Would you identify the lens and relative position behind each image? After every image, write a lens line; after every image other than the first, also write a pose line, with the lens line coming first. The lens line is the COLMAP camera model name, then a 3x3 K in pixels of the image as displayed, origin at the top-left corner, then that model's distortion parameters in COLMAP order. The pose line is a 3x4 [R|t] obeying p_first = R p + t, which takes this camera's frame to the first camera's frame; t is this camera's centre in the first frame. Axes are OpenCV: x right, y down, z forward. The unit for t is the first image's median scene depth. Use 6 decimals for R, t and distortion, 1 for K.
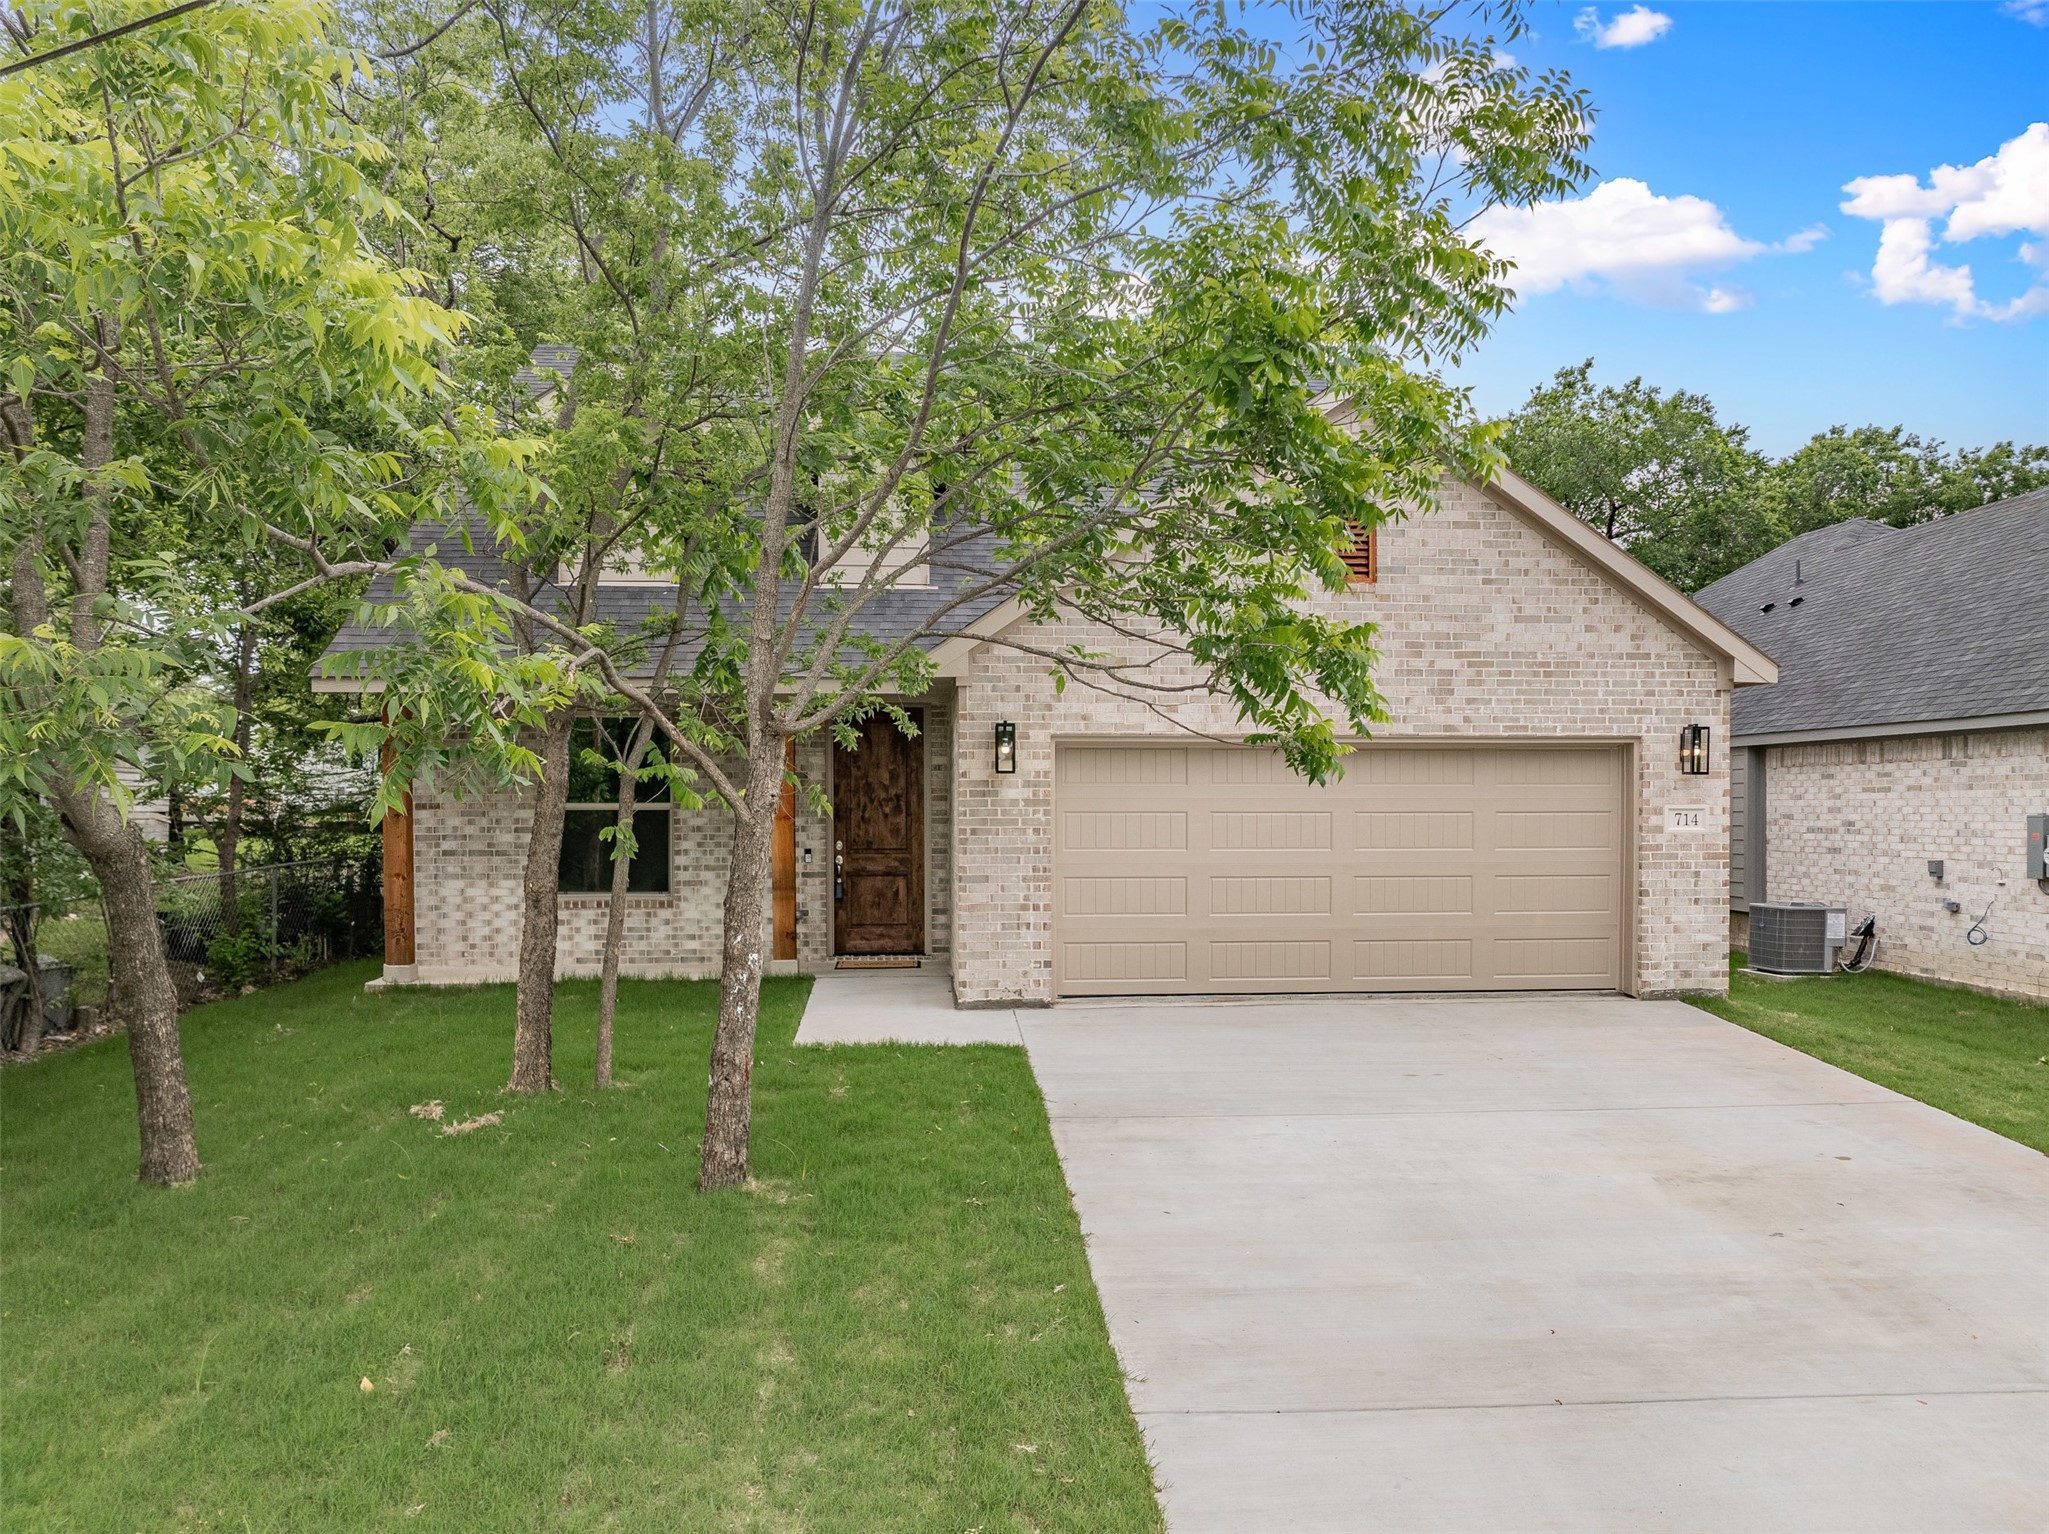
lens RADIAL K [[1437.1, 0, 1027.1], [0, 1437.1, 830.7], [0, 0, 1]] dist [-0.053315, -0.000434]
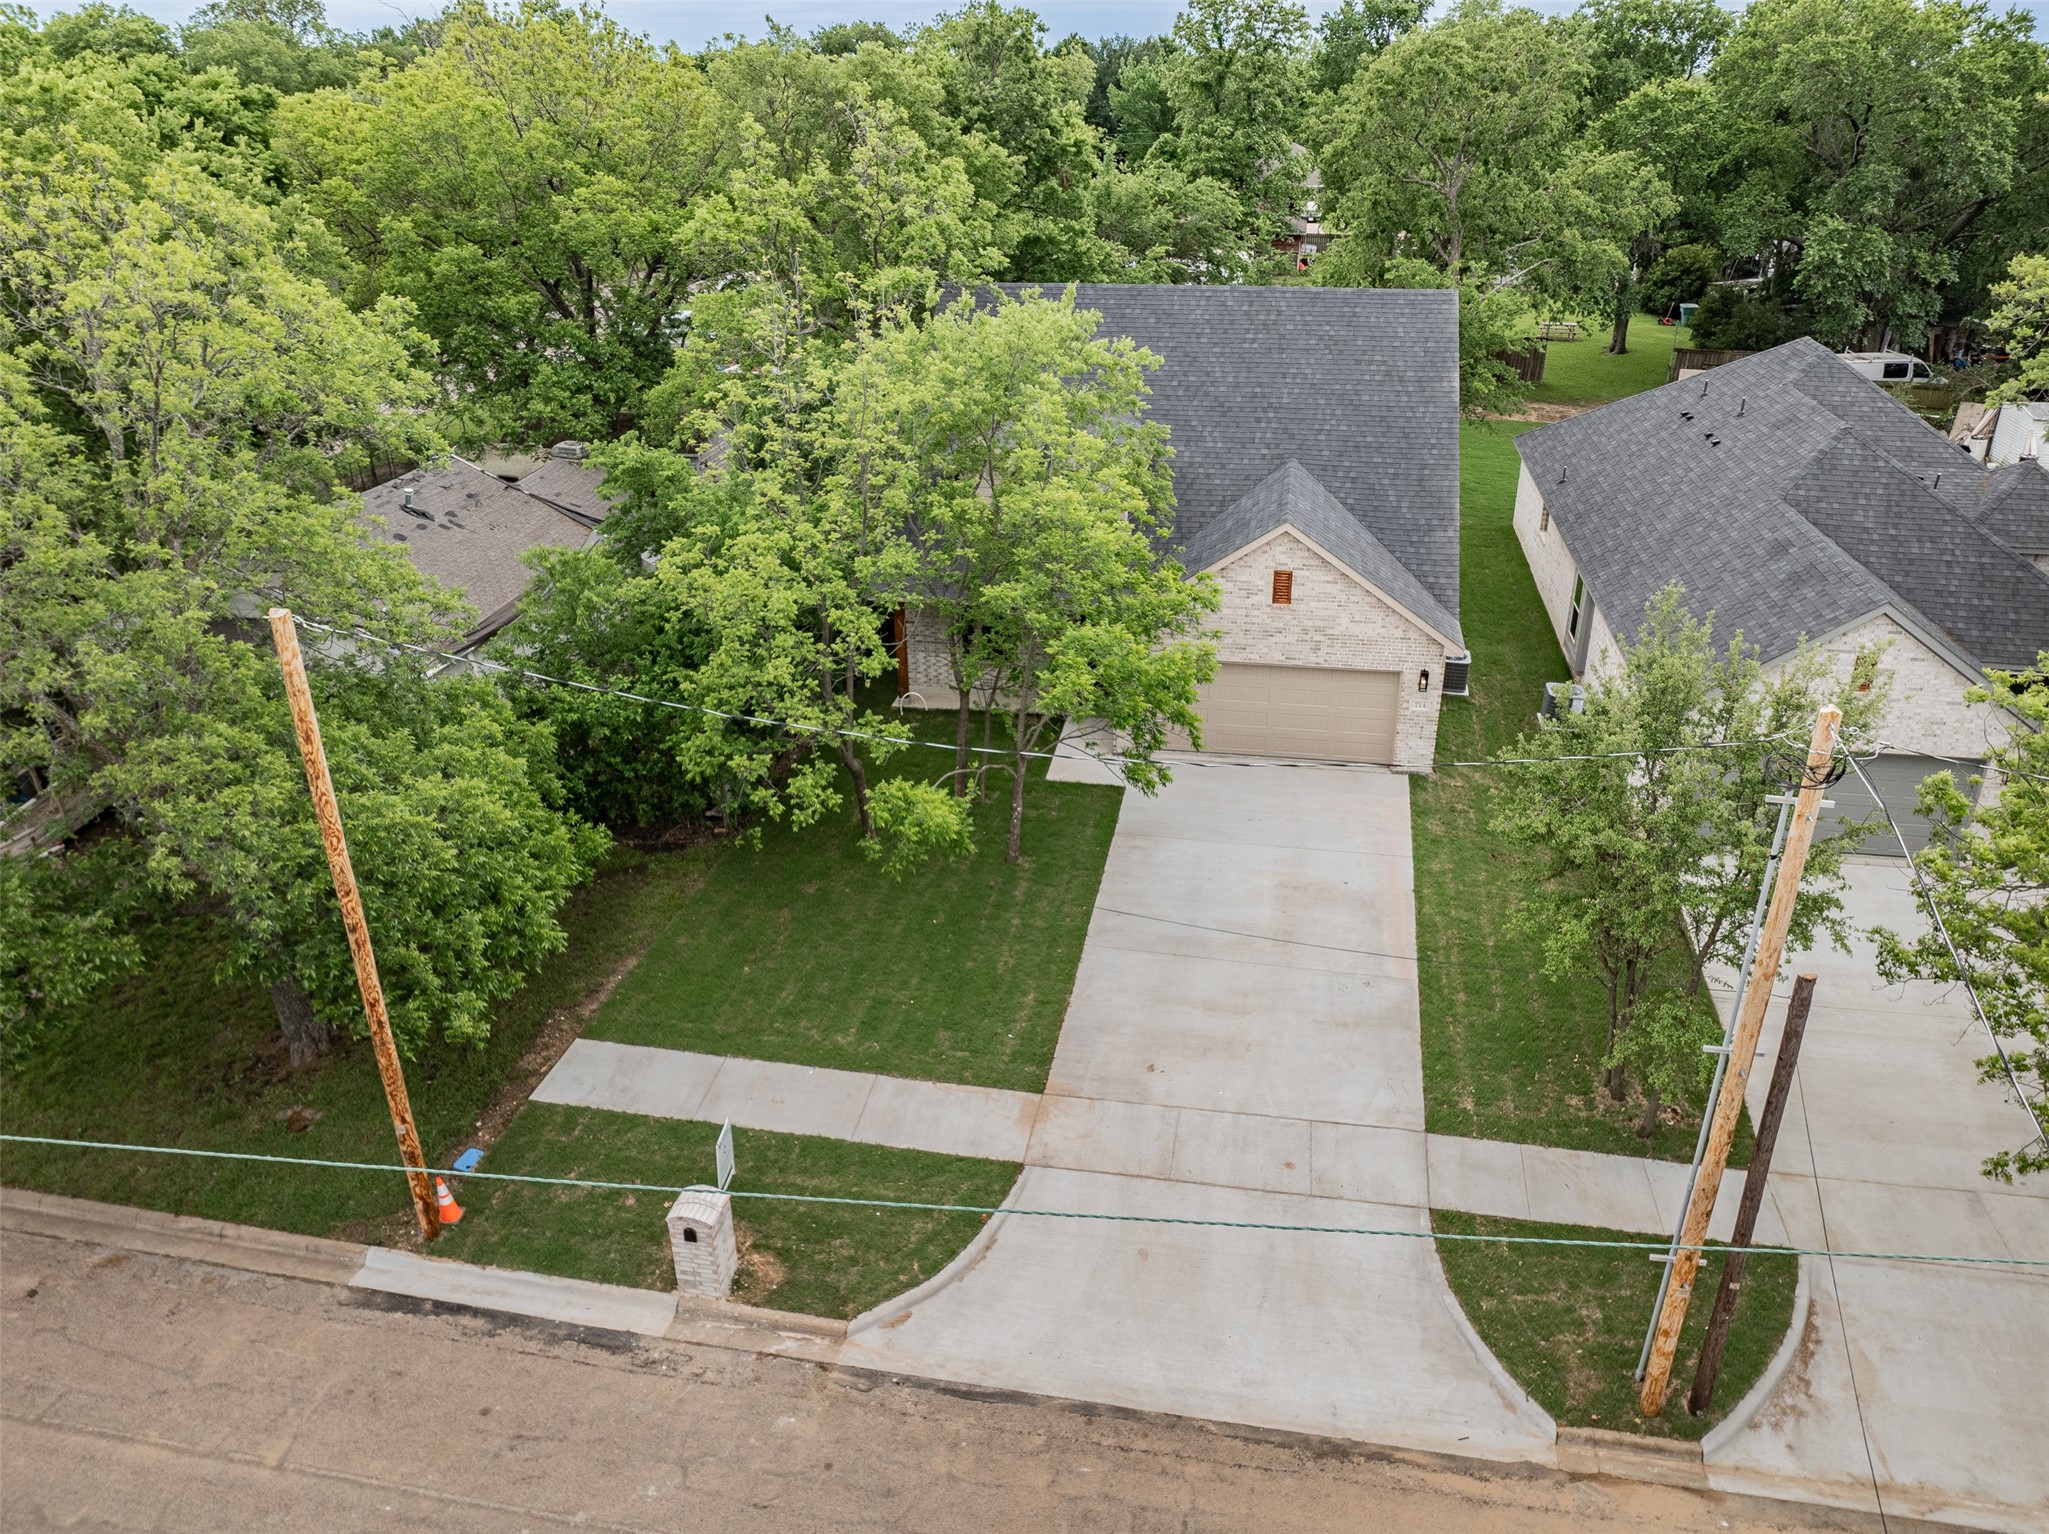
lens RADIAL K [[1415.0, 0, 1024.5], [0, 1415.0, 767.0], [0, 0, 1]] dist [-0.000150, -0.000024]
pose [[0.965731, 0.098711, -0.240040, 0.344869], [0.008477, 0.912364, 0.409292, -0.751499], [0.259406, -0.397300, 0.880262, -1.085627]]
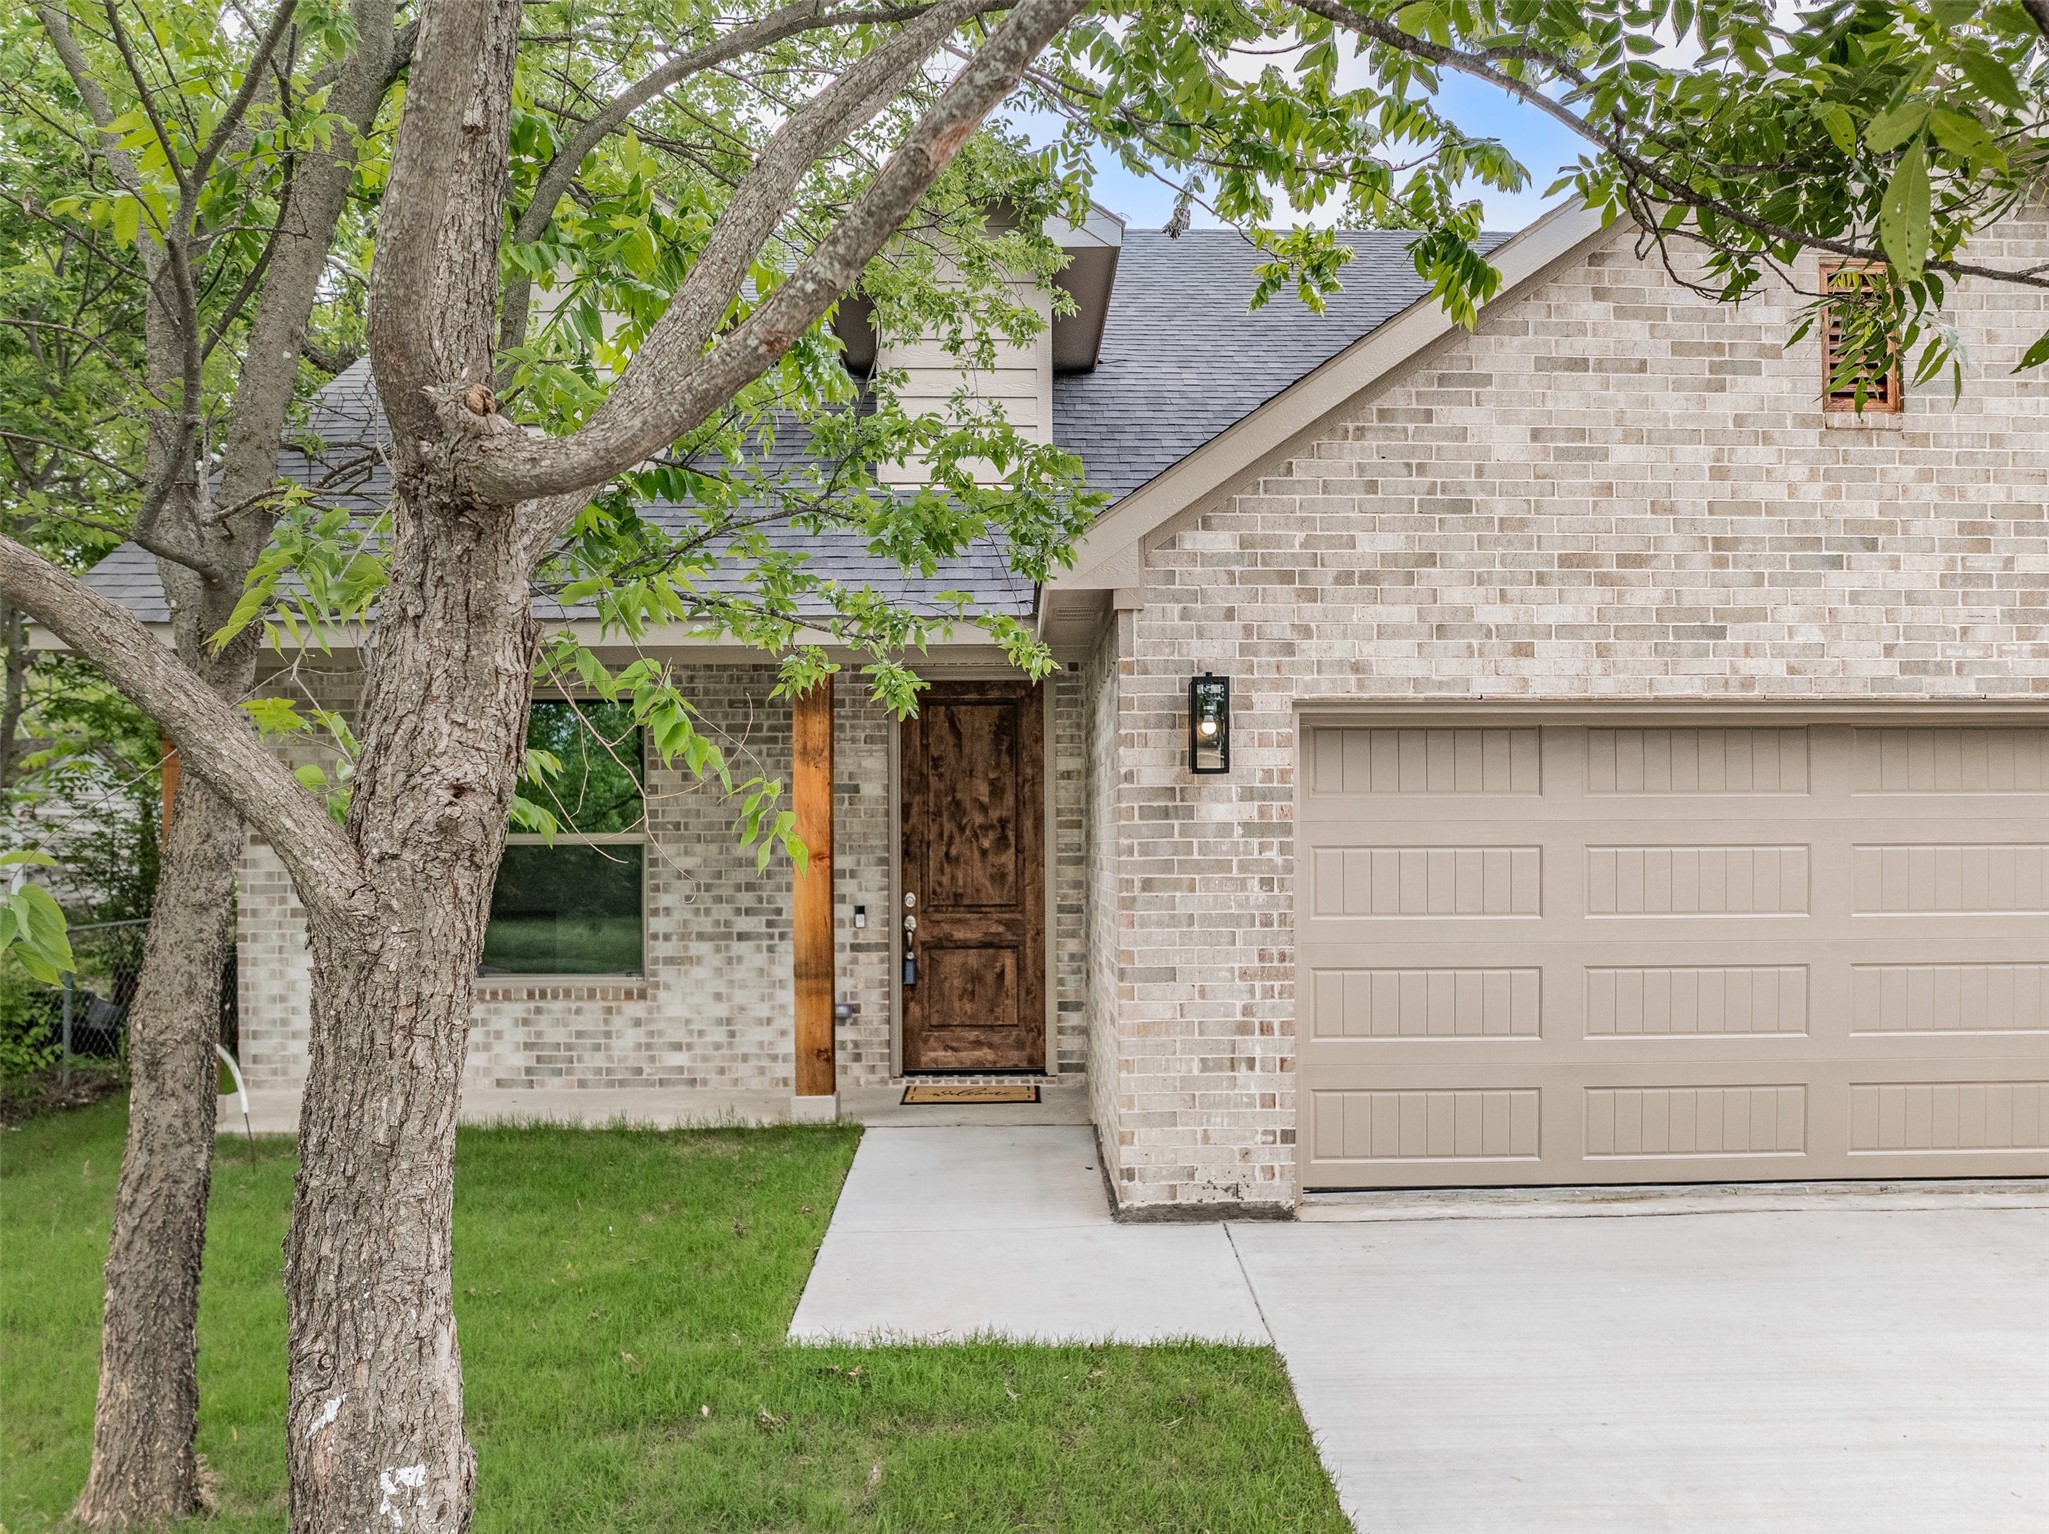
lens RADIAL K [[1437.1, 0, 1027.1], [0, 1437.1, 830.7], [0, 0, 1]] dist [-0.053315, -0.000434]
pose [[0.997484, -0.004041, -0.070775, -0.036045], [0.002492, 0.999756, -0.021968, -0.006362], [0.070846, 0.021737, 0.997250, 0.386726]]
